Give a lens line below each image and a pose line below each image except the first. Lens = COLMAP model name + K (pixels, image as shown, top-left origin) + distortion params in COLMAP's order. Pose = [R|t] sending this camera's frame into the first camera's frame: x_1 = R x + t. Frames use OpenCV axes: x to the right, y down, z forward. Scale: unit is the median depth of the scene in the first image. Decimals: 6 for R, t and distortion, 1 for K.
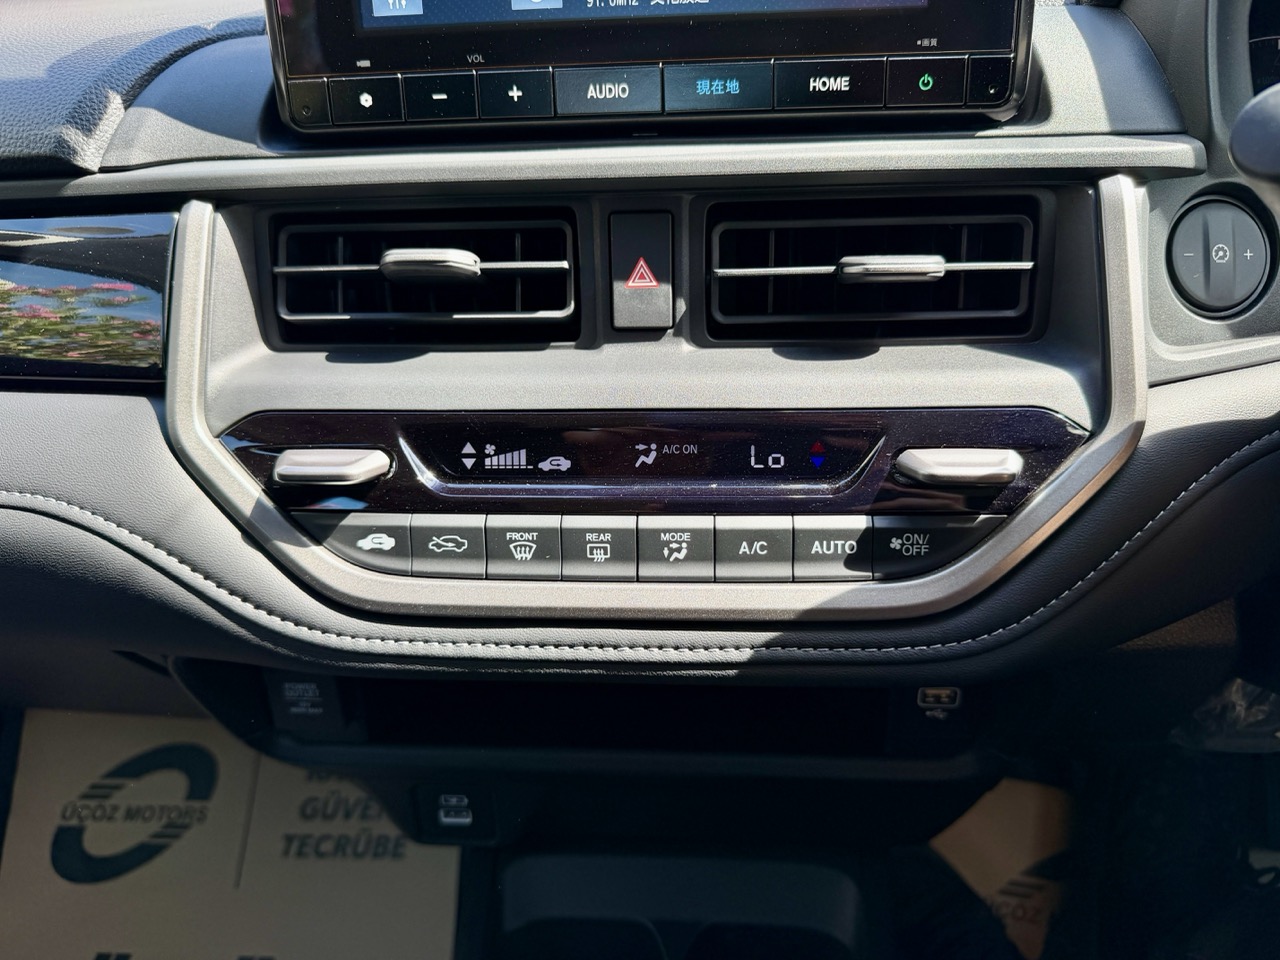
lens RADIAL K [[904.8, 0, 640.0], [0, 904.8, 480.0], [0, 0, 1]] dist [0.004486, -0.043498]
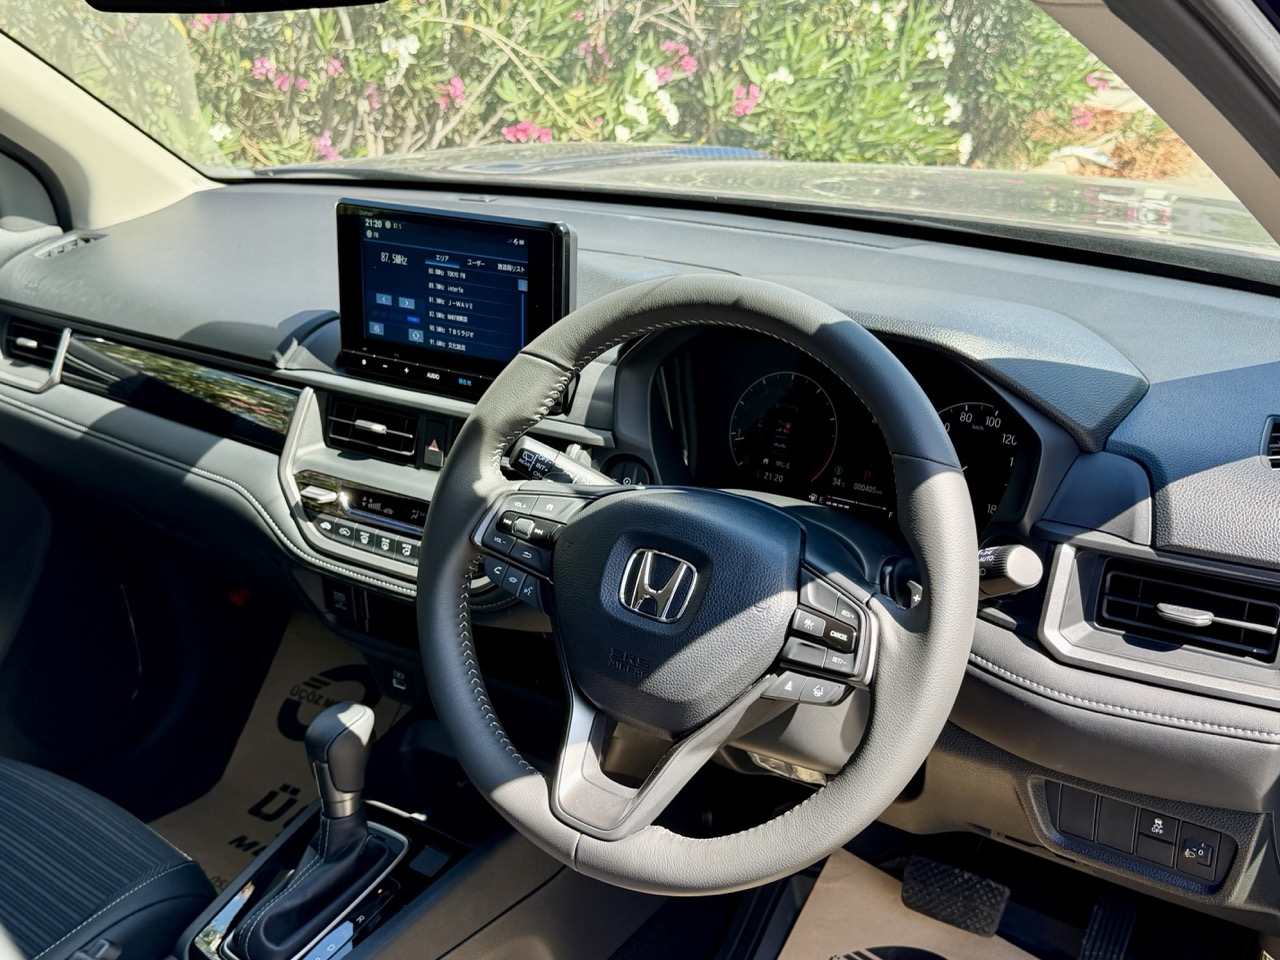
lens RADIAL K [[1487.1, 0, 640.0], [0, 1487.1, 480.0], [0, 0, 1]] dist [0.151267, 0.005720]
pose [[0.852178, 0.194131, -0.485907, 2.625080], [-0.213823, 0.976754, 0.015236, -0.329142], [0.477570, 0.090914, 0.873878, -2.449479]]
